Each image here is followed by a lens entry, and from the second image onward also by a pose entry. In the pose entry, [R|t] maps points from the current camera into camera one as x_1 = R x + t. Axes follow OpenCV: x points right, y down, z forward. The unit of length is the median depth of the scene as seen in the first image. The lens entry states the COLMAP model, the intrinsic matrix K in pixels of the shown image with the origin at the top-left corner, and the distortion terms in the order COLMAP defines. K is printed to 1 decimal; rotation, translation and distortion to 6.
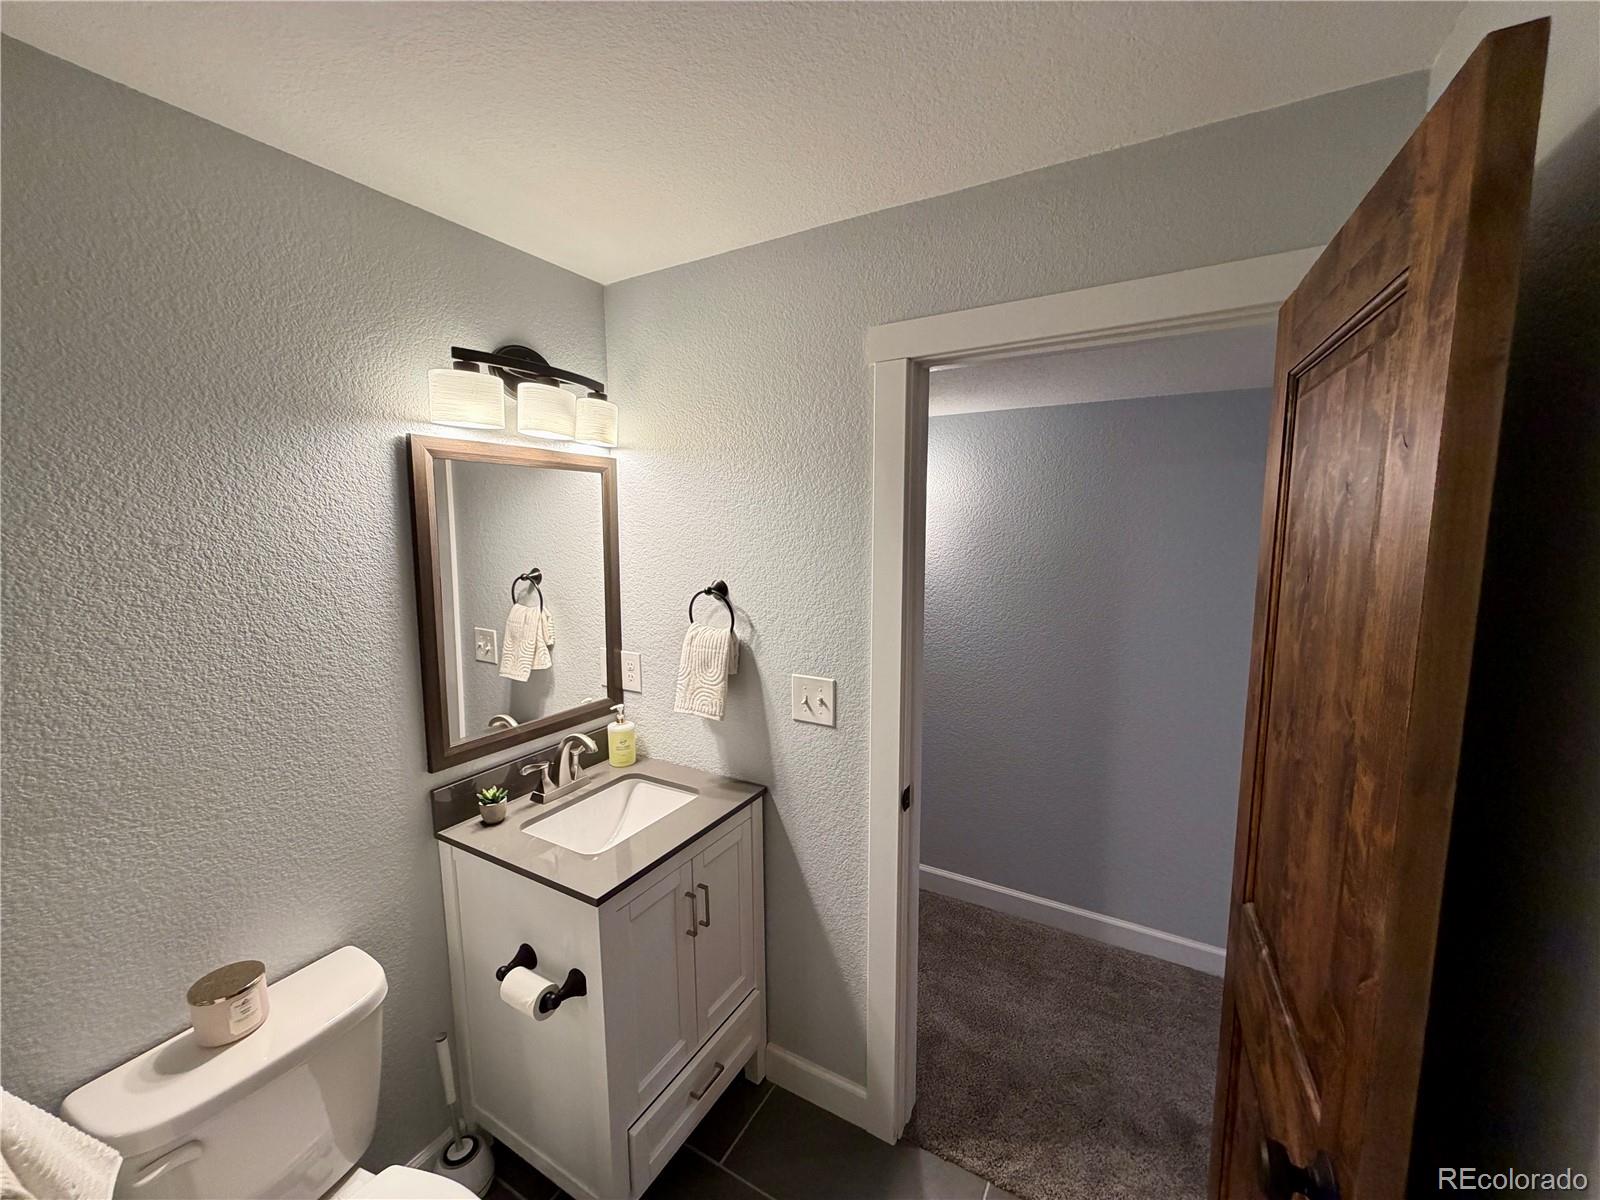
lens RADIAL K [[637.5, 0, 795.6], [0, 637.5, 601.2], [0, 0, 1]] dist [-0.001624, 0.000071]
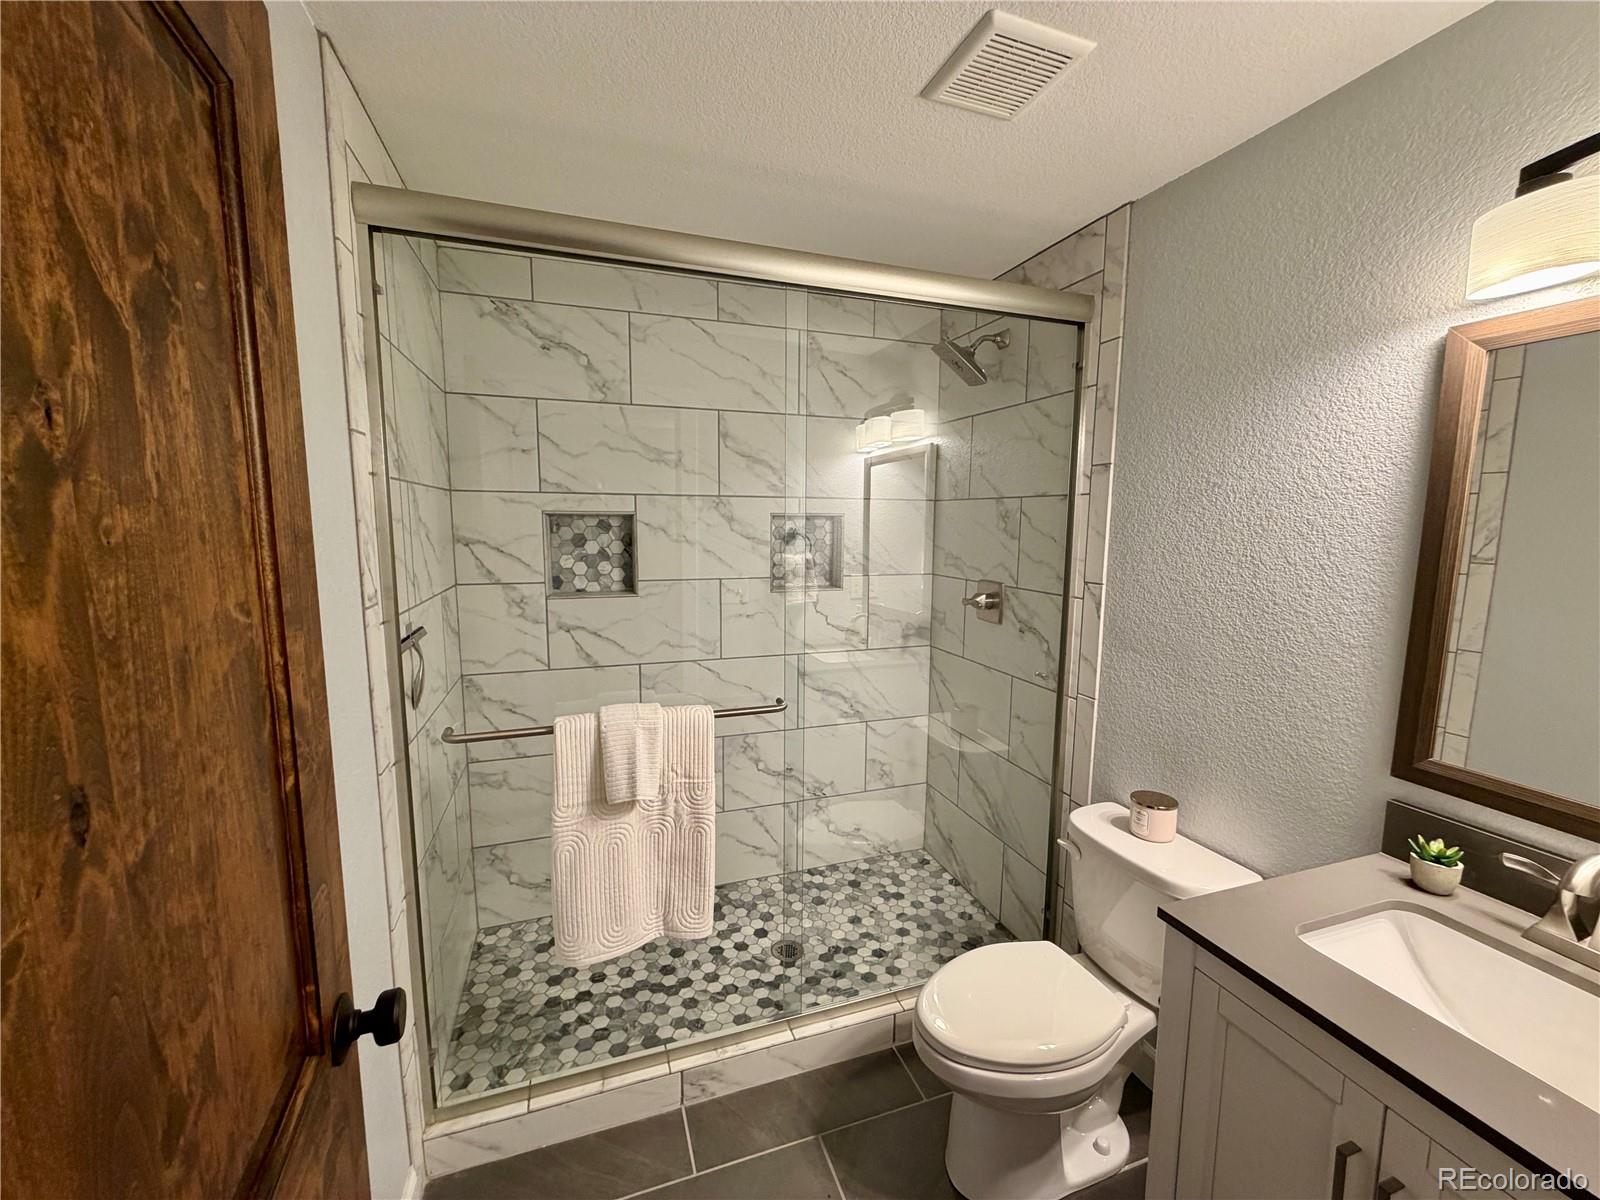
lens RADIAL K [[637.5, 0, 795.6], [0, 637.5, 601.2], [0, 0, 1]] dist [-0.001624, 0.000071]
pose [[-0.654695, 0.097455, -0.749585, 0.497617], [-0.094116, 0.973428, 0.208759, -0.032372], [0.750011, 0.207221, -0.628126, 0.960217]]
